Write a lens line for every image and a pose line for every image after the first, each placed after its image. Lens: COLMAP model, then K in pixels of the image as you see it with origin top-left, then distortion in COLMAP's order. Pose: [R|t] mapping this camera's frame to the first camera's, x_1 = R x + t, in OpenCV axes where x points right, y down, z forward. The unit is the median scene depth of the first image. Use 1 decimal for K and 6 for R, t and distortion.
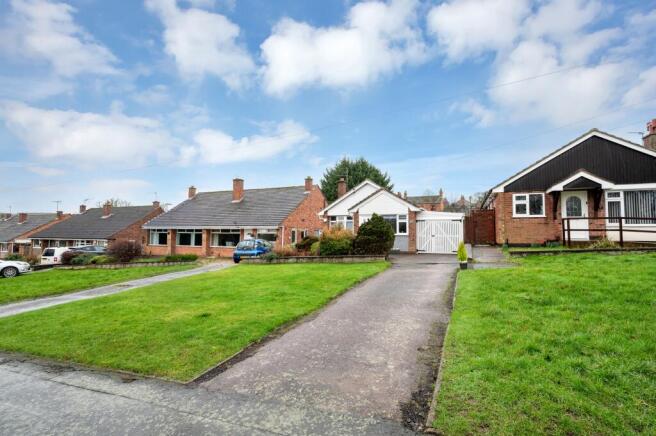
lens RADIAL K [[318.1, 0, 328.0], [0, 318.1, 218.0], [0, 0, 1]] dist [0.001467, 0.000083]
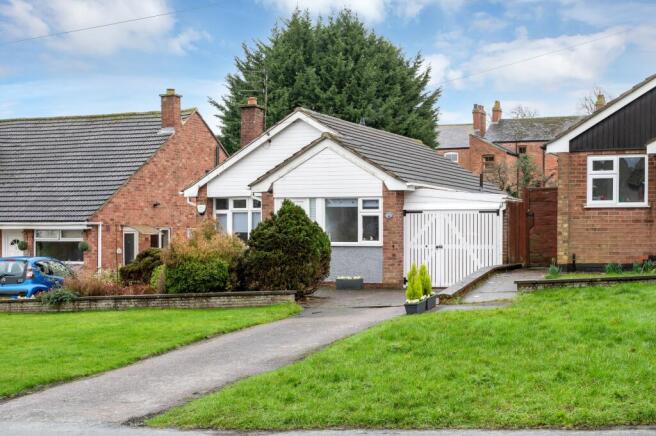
lens RADIAL K [[1046.1, 0, 328.7], [0, 1046.1, 290.7], [0, 0, 1]] dist [0.018284, 0.012853]
pose [[0.999313, -0.008695, 0.036024, 0.126167], [0.004713, 0.994012, 0.109165, -0.041123], [-0.036758, -0.108921, 0.993371, -0.420956]]
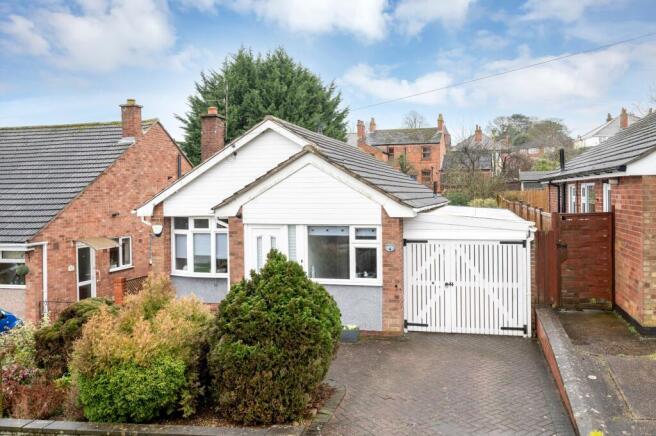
lens RADIAL K [[591.8, 0, 328.0], [0, 591.8, 218.0], [0, 0, 1]] dist [0.003426, 0.001035]
pose [[0.986491, -0.024085, 0.162038, 0.088759], [0.008625, 0.995398, 0.095443, -0.082360], [-0.163591, -0.092756, 0.982158, 0.370855]]
